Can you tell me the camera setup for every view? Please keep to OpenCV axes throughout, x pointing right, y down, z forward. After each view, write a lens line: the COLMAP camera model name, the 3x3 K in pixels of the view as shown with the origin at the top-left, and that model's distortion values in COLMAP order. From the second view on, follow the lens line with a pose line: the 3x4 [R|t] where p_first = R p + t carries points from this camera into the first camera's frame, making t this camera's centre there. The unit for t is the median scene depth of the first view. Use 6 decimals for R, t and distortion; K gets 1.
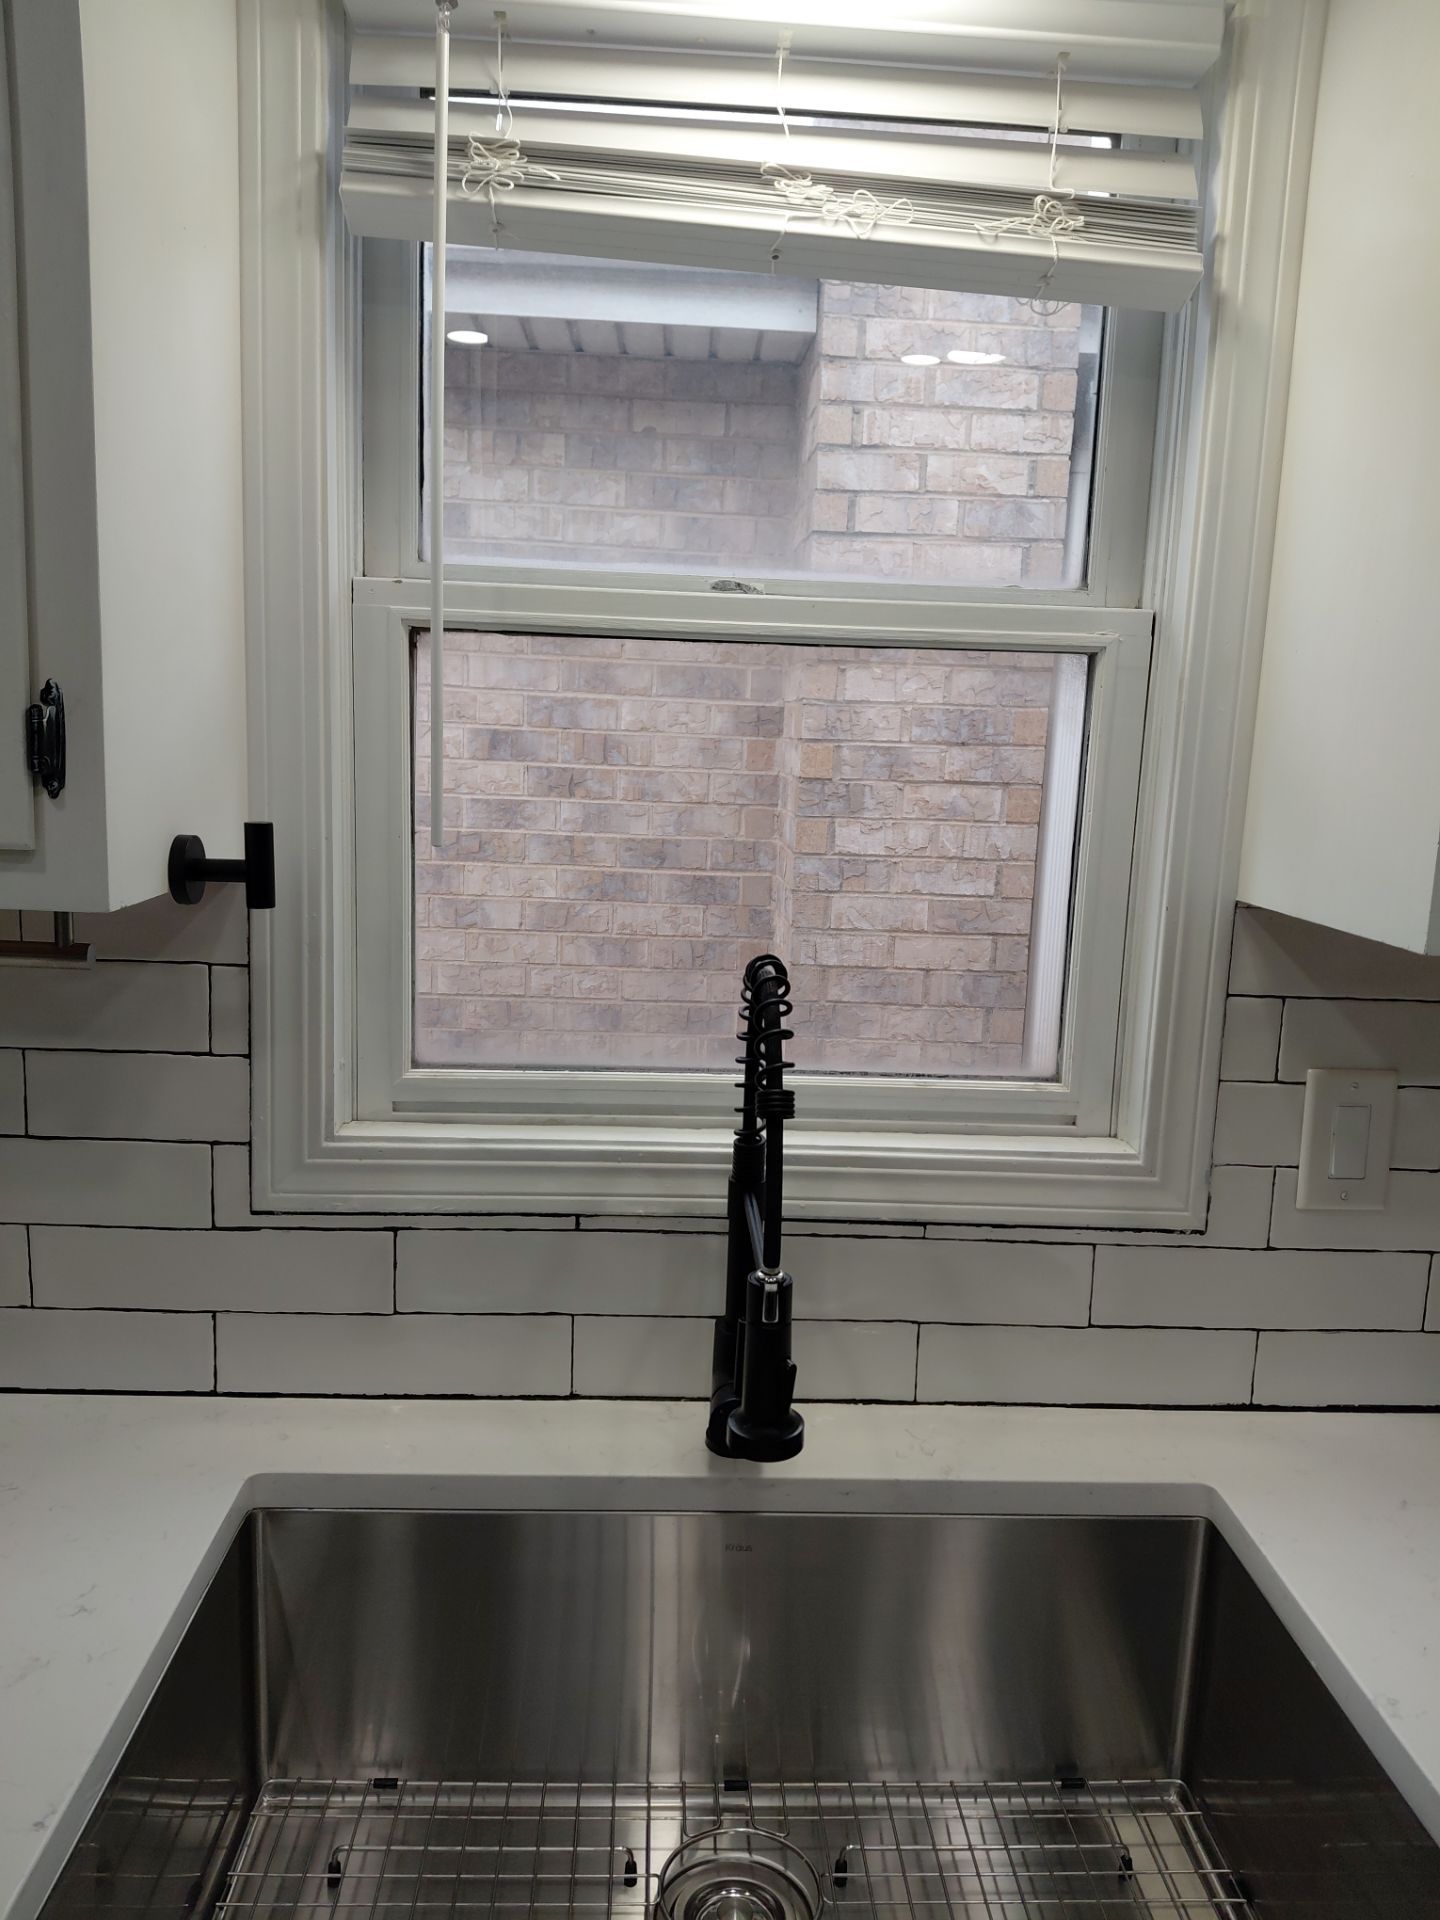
lens RADIAL K [[1373.3, 0, 725.3], [0, 1373.3, 943.6], [0, 0, 1]] dist [0.072784, -0.118348]
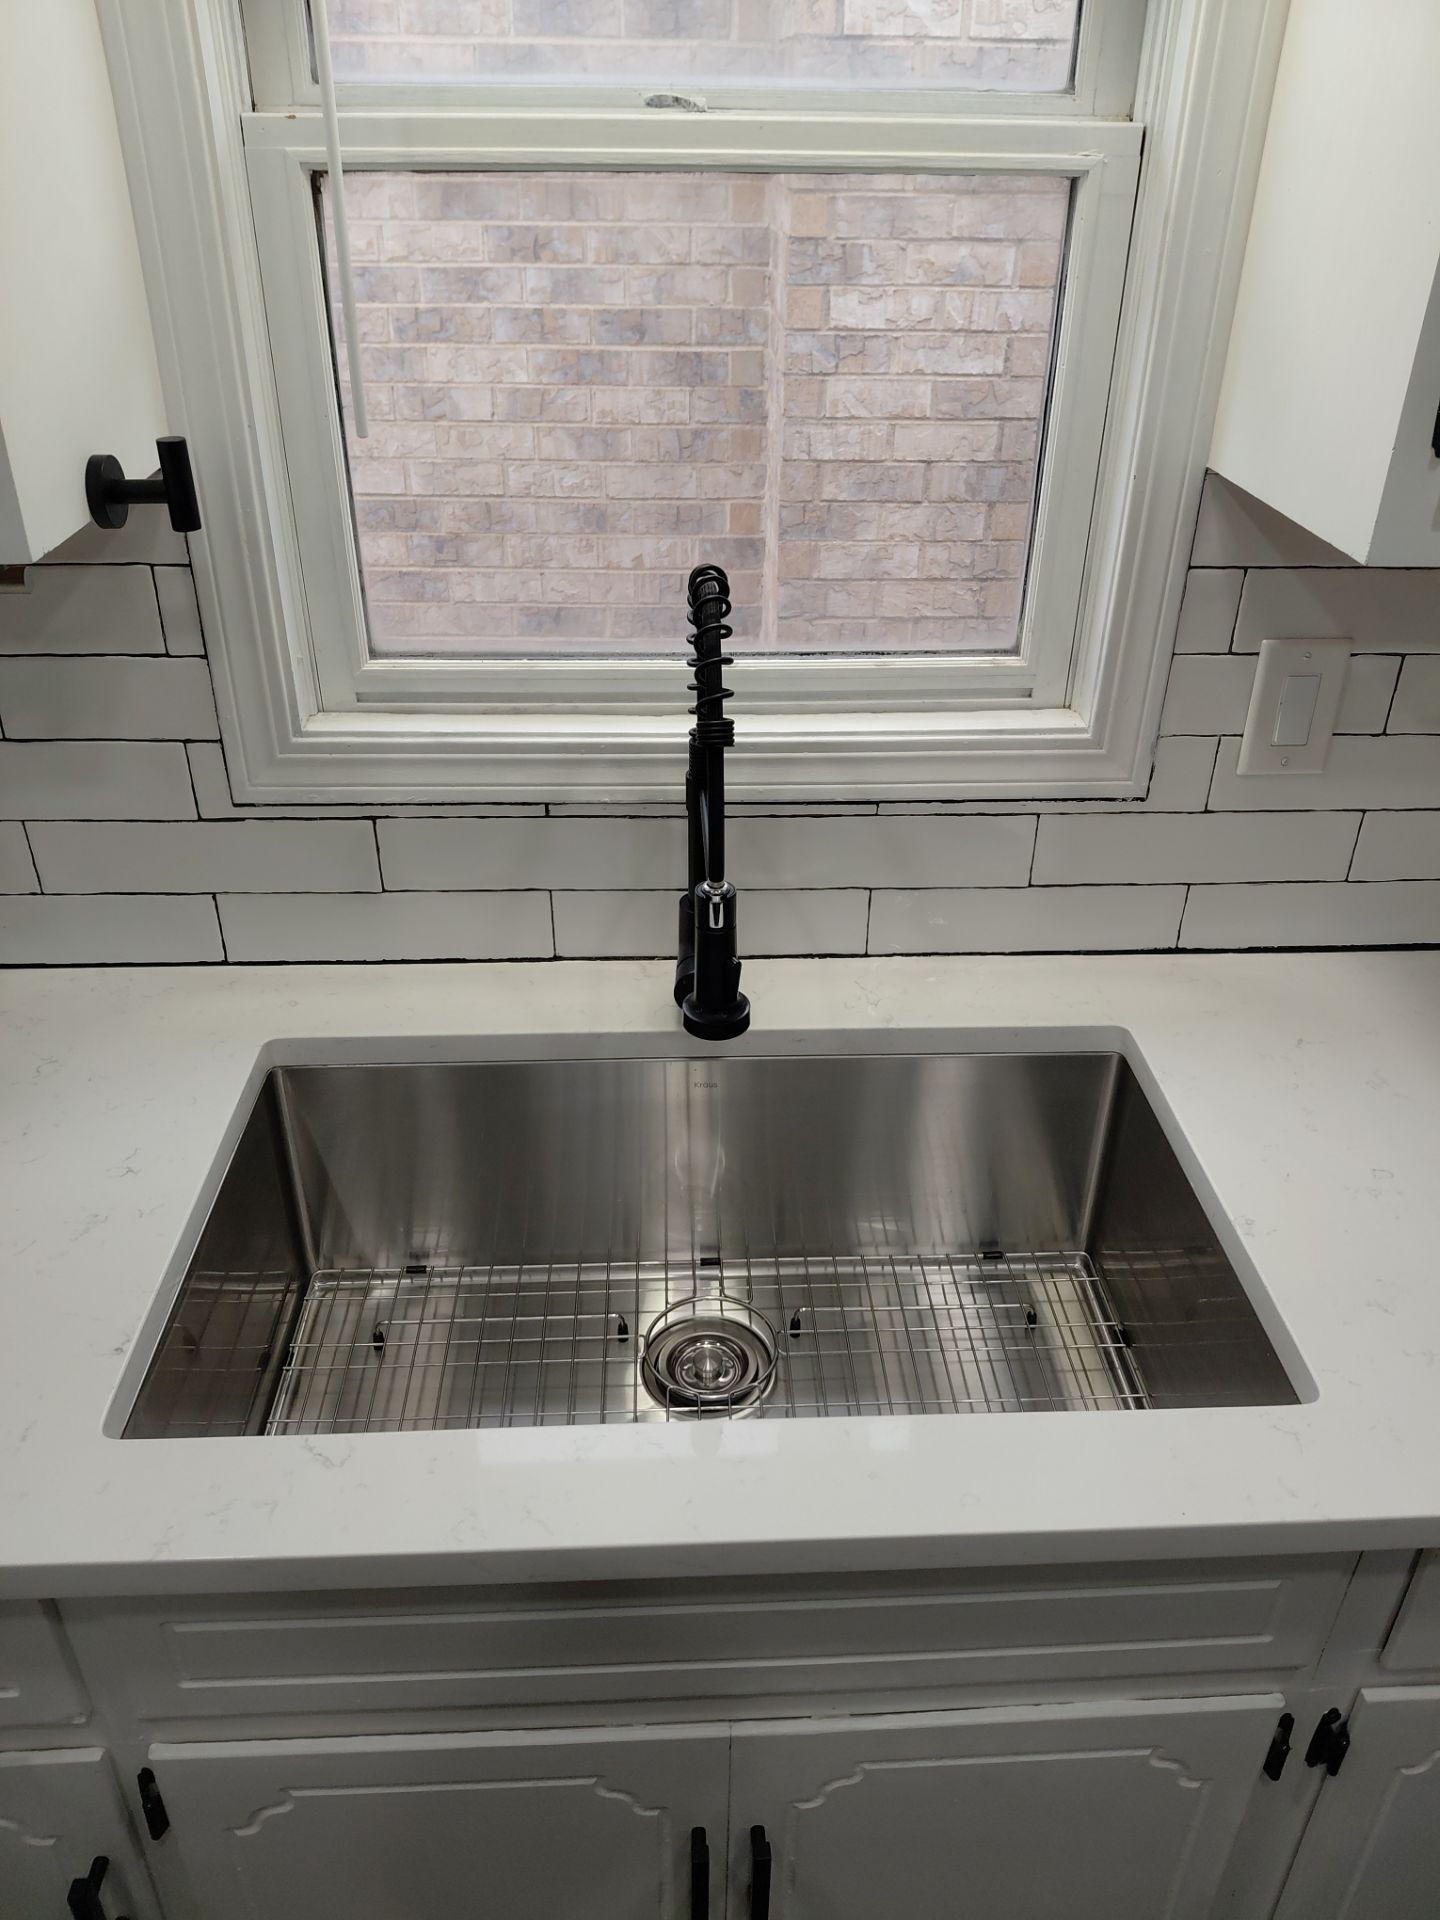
lens RADIAL K [[1396.5, 0, 731.2], [0, 1396.5, 924.5], [0, 0, 1]] dist [0.088413, -0.182759]
pose [[0.999674, -0.023187, -0.010660, 0.042524], [0.025467, 0.933311, 0.358165, -0.091935], [0.001644, -0.358320, 0.933597, -0.025137]]
